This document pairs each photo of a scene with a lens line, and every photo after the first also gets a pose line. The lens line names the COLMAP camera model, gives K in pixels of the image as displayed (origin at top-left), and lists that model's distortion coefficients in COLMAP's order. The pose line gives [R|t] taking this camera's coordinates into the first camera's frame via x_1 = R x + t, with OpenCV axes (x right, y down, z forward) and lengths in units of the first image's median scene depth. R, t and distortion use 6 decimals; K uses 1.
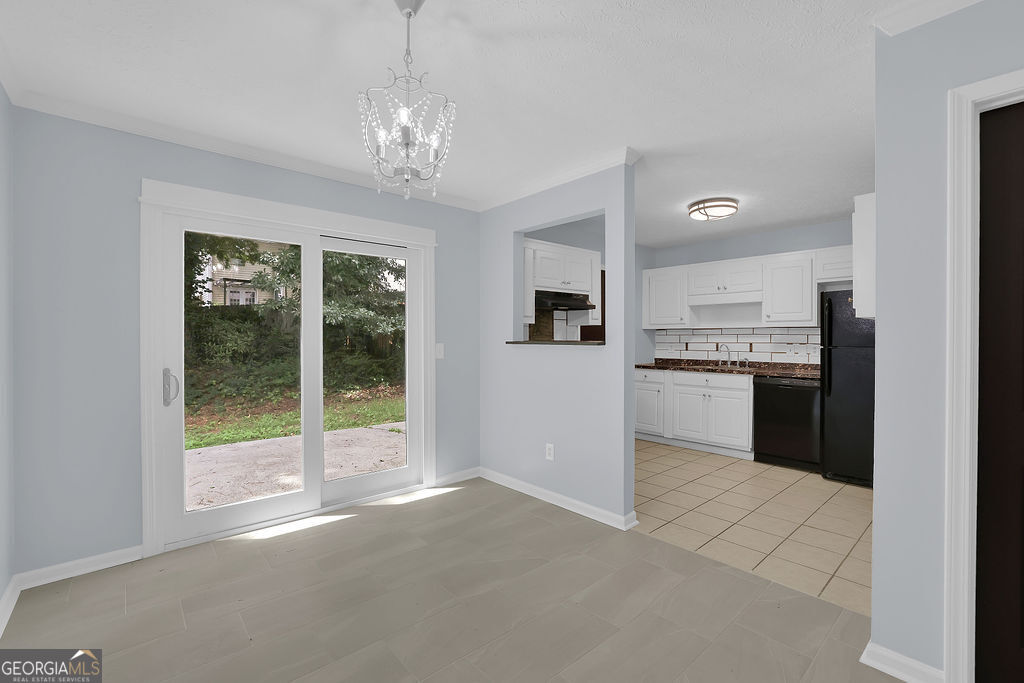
lens RADIAL K [[445.9, 0, 512.9], [0, 445.9, 338.1], [0, 0, 1]] dist [-0.040743, 0.014285]
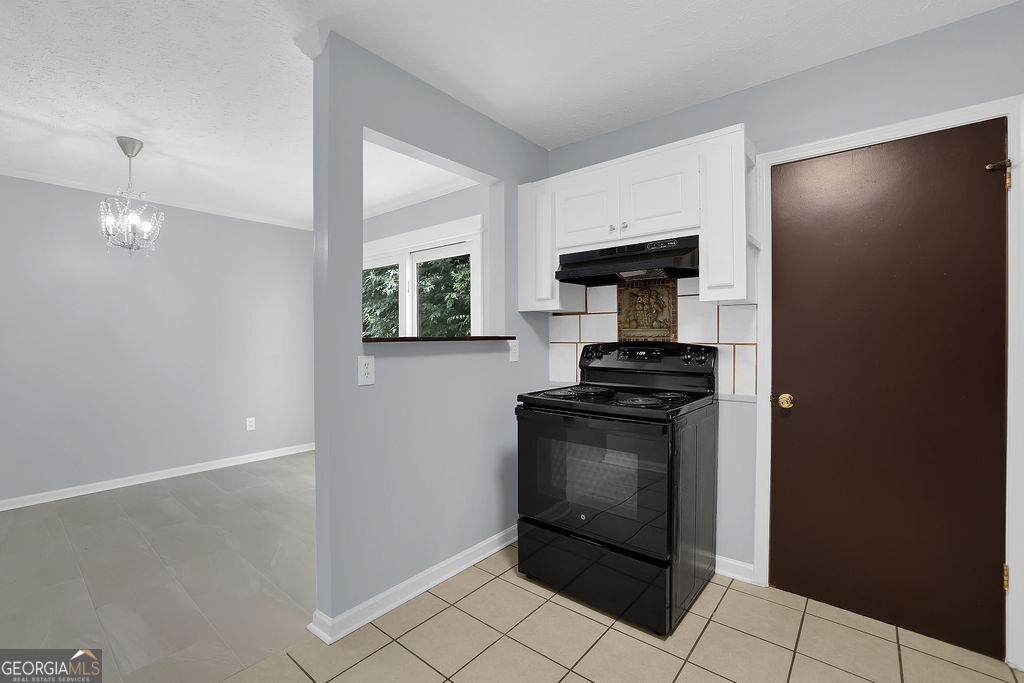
lens RADIAL K [[445.9, 0, 503.8], [0, 445.9, 340.8], [0, 0, 1]] dist [-0.040743, 0.014285]
pose [[0.140134, 0.006513, -0.990111, 0.668292], [0.003290, 0.999970, 0.007044, 0.006386], [0.990127, -0.004244, 0.140108, 0.855408]]
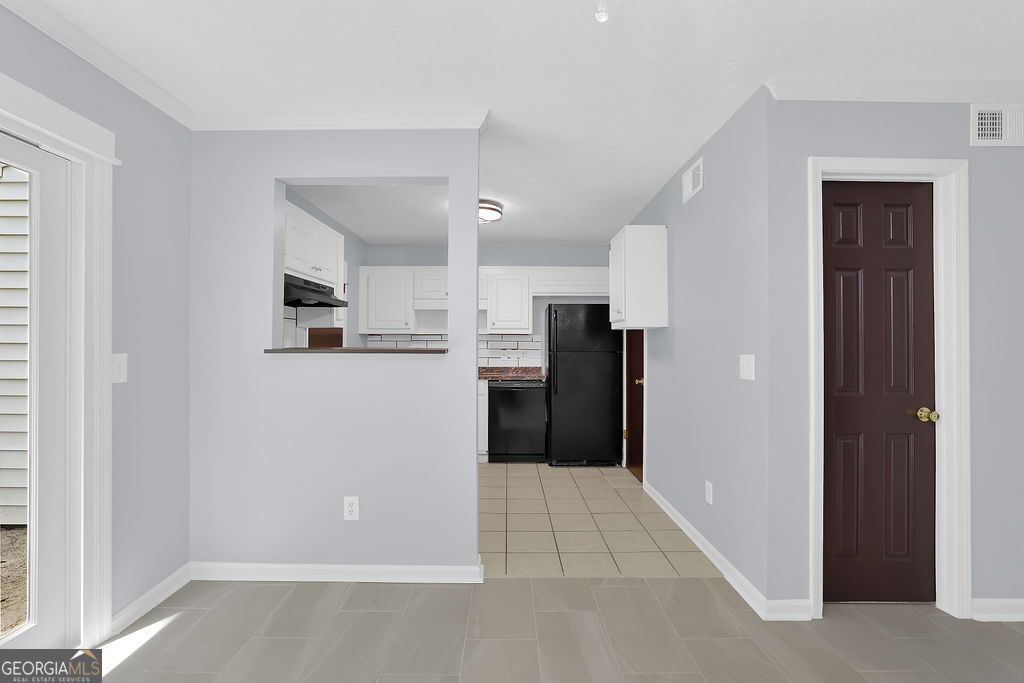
lens RADIAL K [[445.9, 0, 510.1], [0, 445.9, 341.4], [0, 0, 1]] dist [-0.040743, 0.014285]
pose [[0.662130, 0.005209, 0.749371, -0.230156], [-0.000754, 0.999980, -0.006285, -0.000189], [-0.749389, 0.003596, 0.662120, 0.306216]]
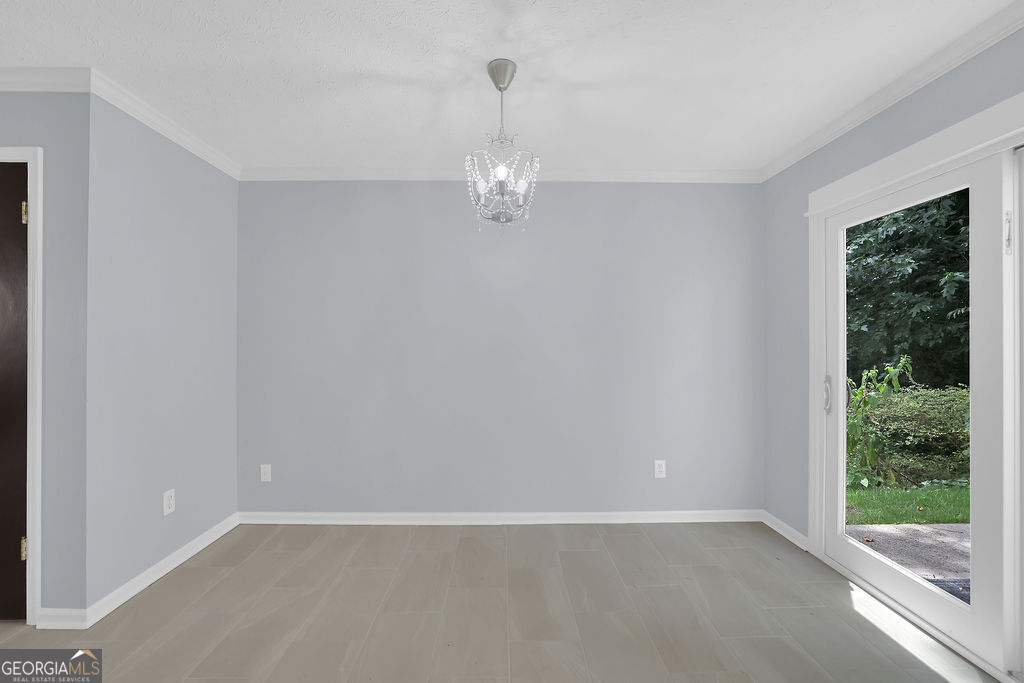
lens RADIAL K [[445.9, 0, 511.9], [0, 445.9, 336.7], [0, 0, 1]] dist [-0.040743, 0.014285]
pose [[-0.637947, -0.009151, -0.770026, 0.269858], [0.001662, 0.999911, -0.013259, -0.003257], [0.770079, -0.009738, -0.637874, 0.684107]]
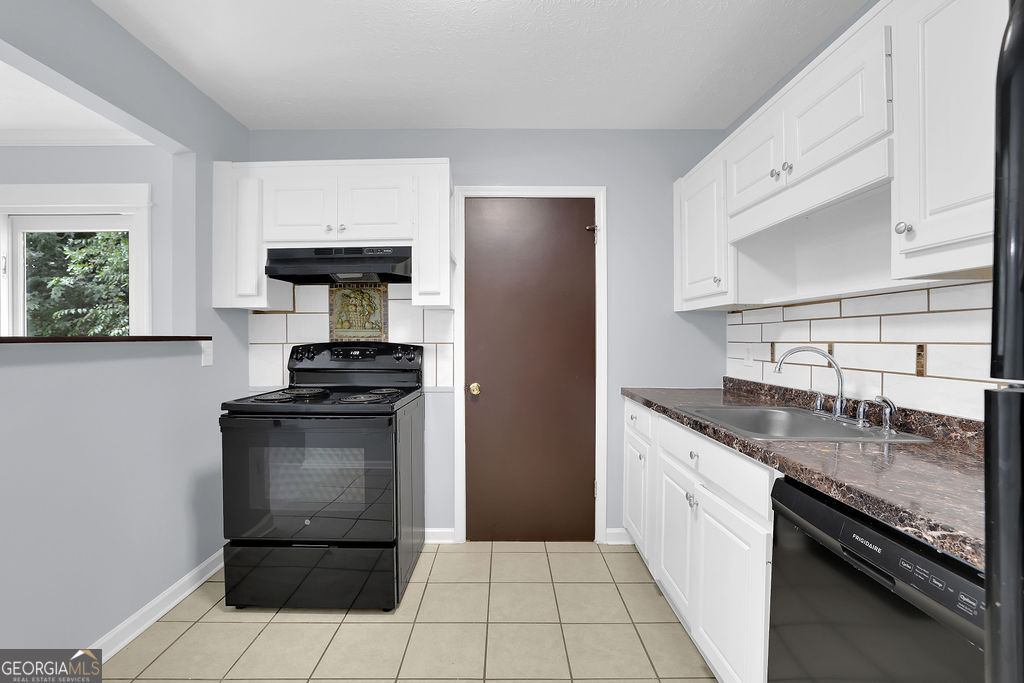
lens RADIAL K [[445.9, 0, 513.0], [0, 445.9, 340.5], [0, 0, 1]] dist [-0.040743, 0.014285]
pose [[0.751351, -0.000200, -0.659902, 0.675209], [0.004592, 0.999977, 0.004925, 0.008639], [0.659886, -0.006731, 0.751335, 0.802262]]
